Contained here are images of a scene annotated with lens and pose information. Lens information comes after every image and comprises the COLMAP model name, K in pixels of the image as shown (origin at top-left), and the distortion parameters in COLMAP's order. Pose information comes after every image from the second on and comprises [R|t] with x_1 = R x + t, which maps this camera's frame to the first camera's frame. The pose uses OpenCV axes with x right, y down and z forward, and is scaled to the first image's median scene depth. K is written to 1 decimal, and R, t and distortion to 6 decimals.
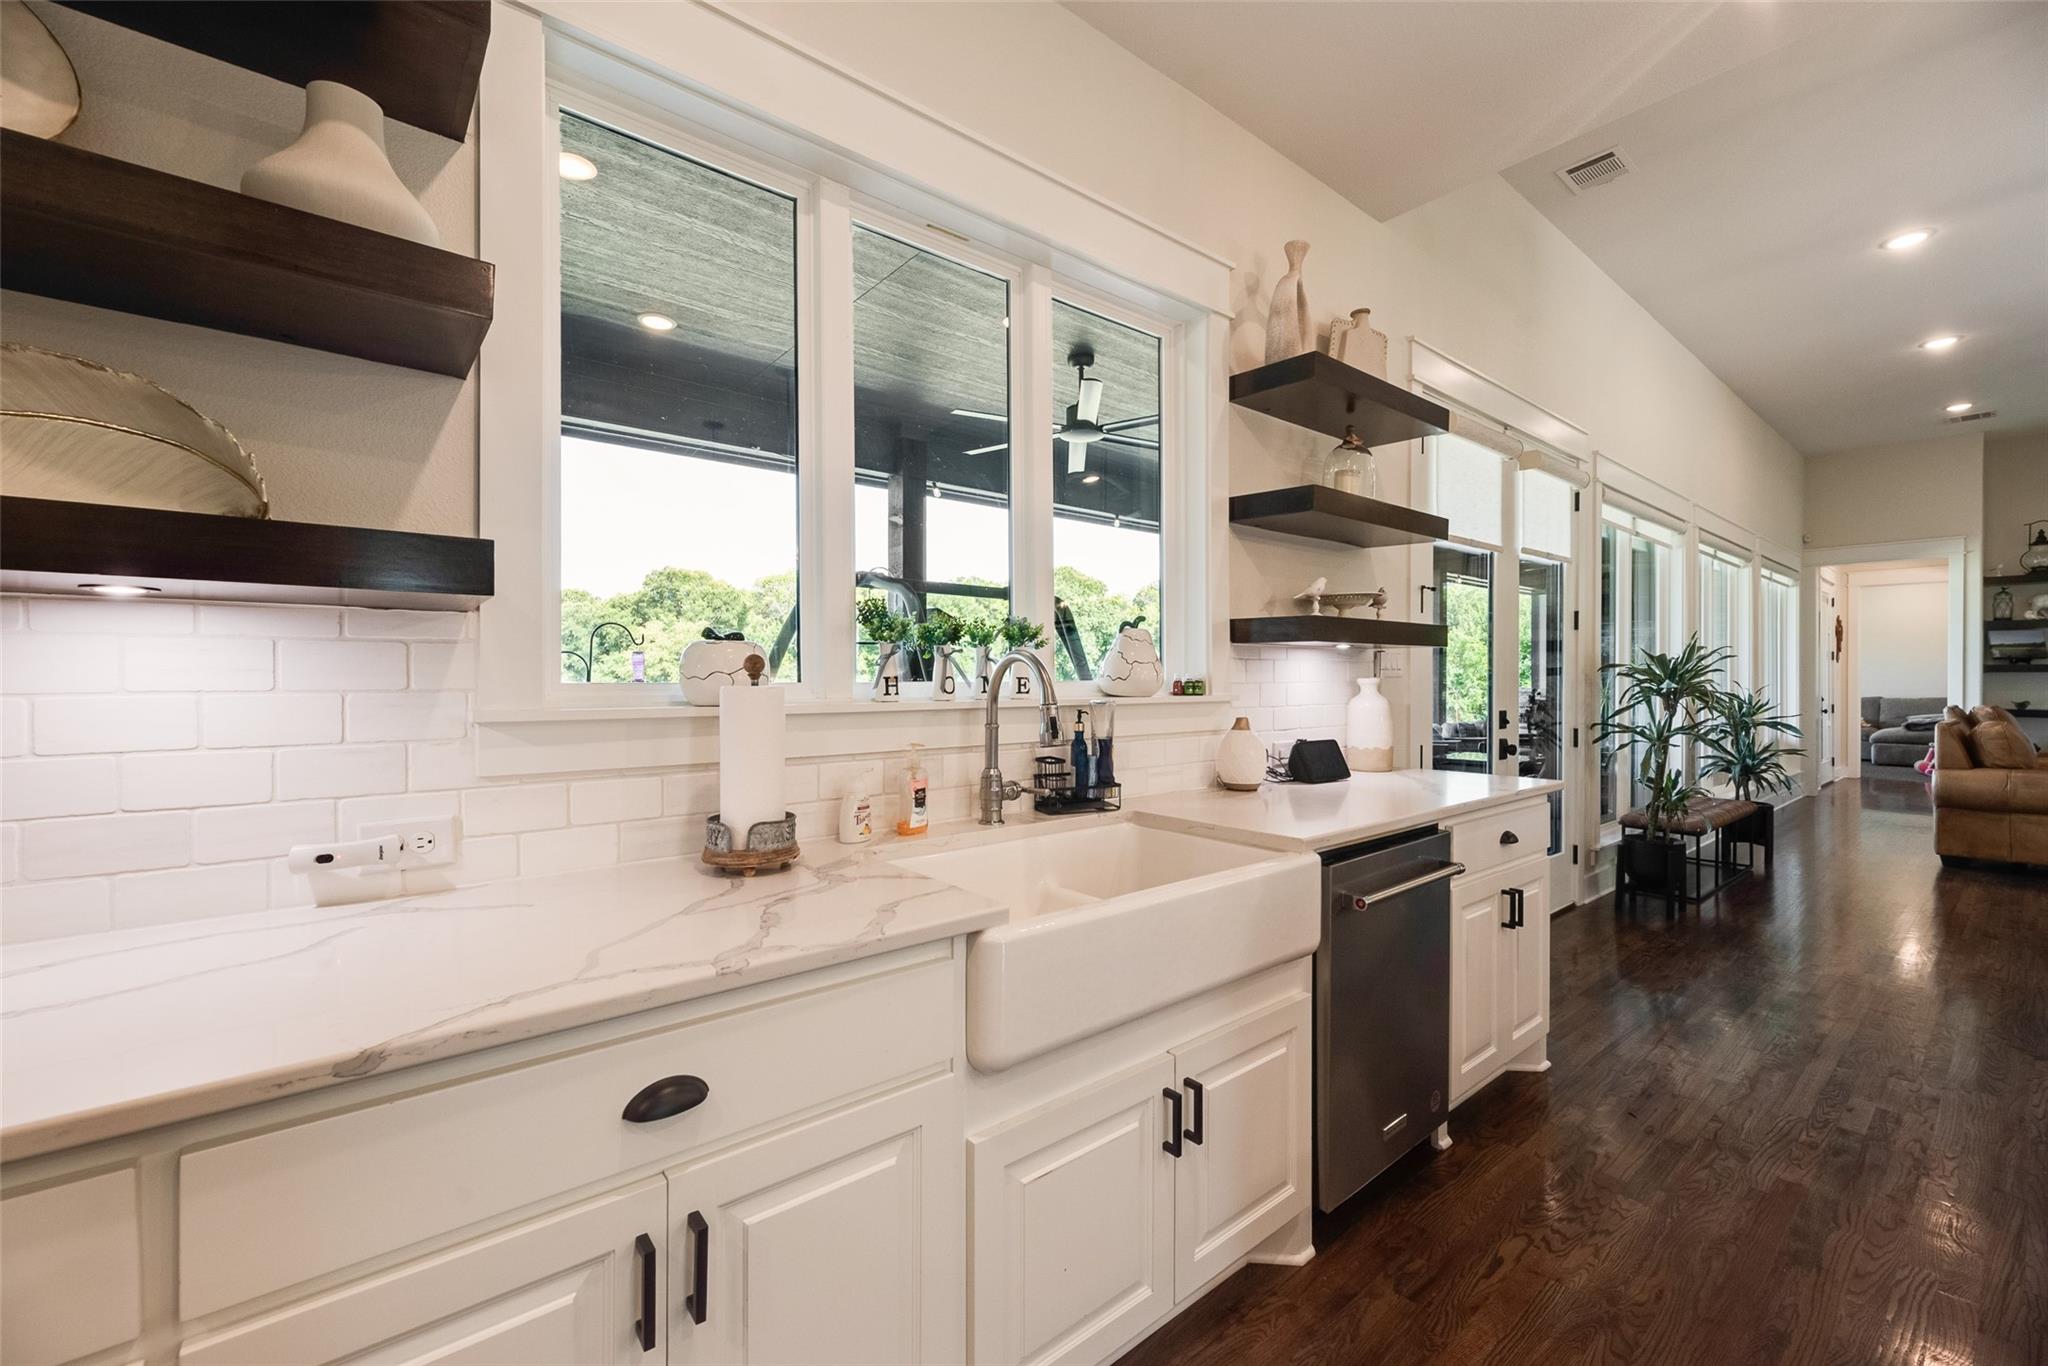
lens RADIAL K [[862.0, 0, 1023.7], [0, 862.0, 676.3], [0, 0, 1]] dist [0.000154, -0.000019]
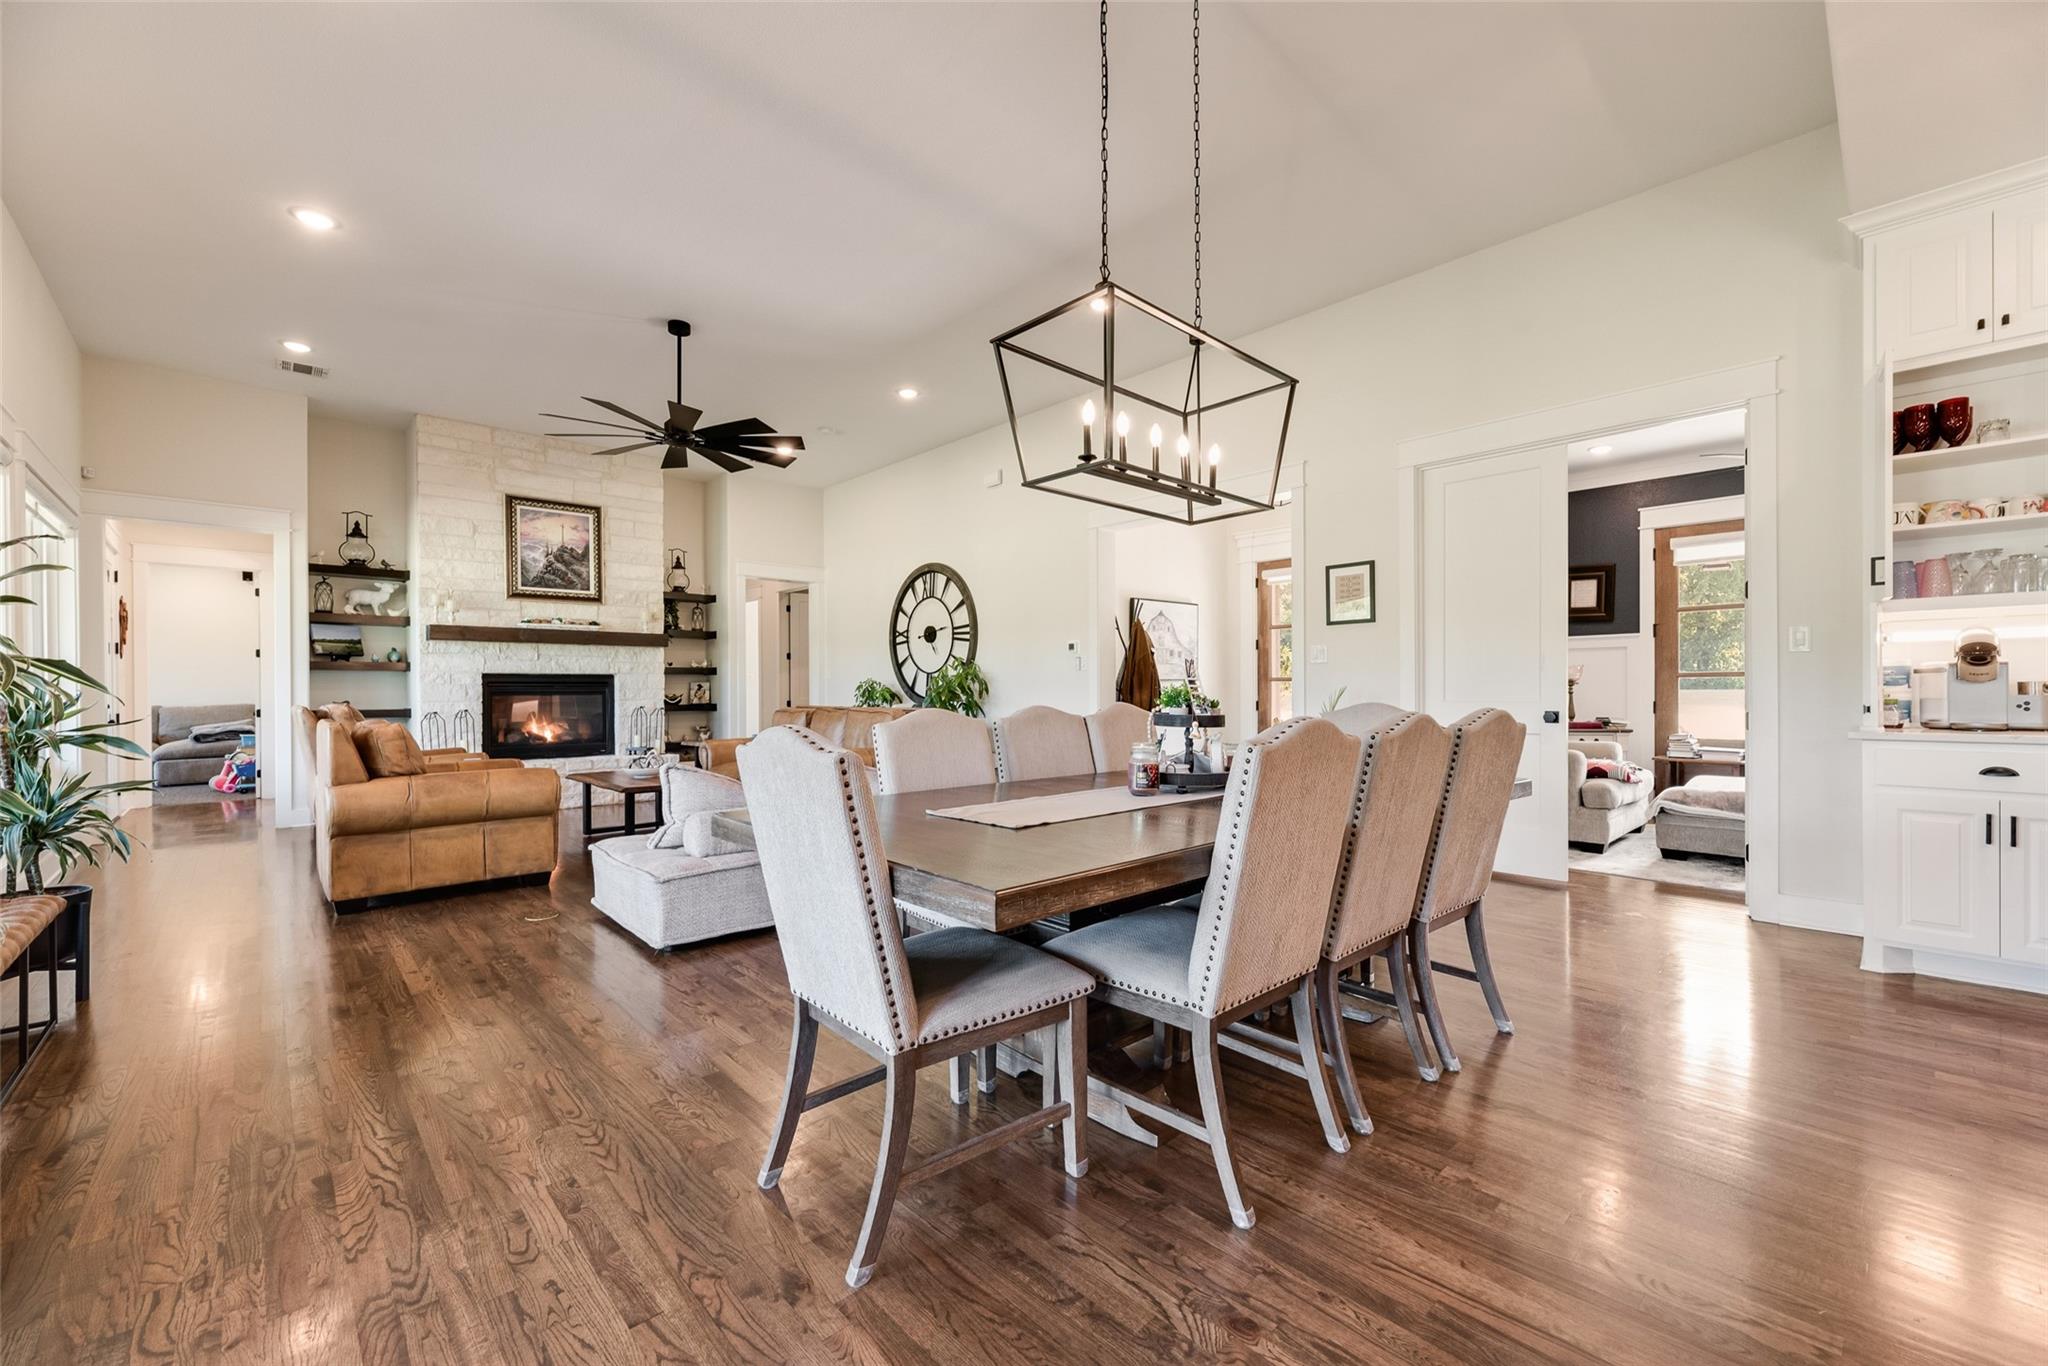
lens RADIAL K [[831.8, 0, 1016.9], [0, 831.8, 693.1], [0, 0, 1]] dist [-0.000561, 0.000060]
pose [[-0.044805, -0.005881, 0.998978, 0.248992], [0.007097, 0.999956, 0.006205, 0.021338], [-0.998971, 0.007367, -0.044762, 0.341903]]
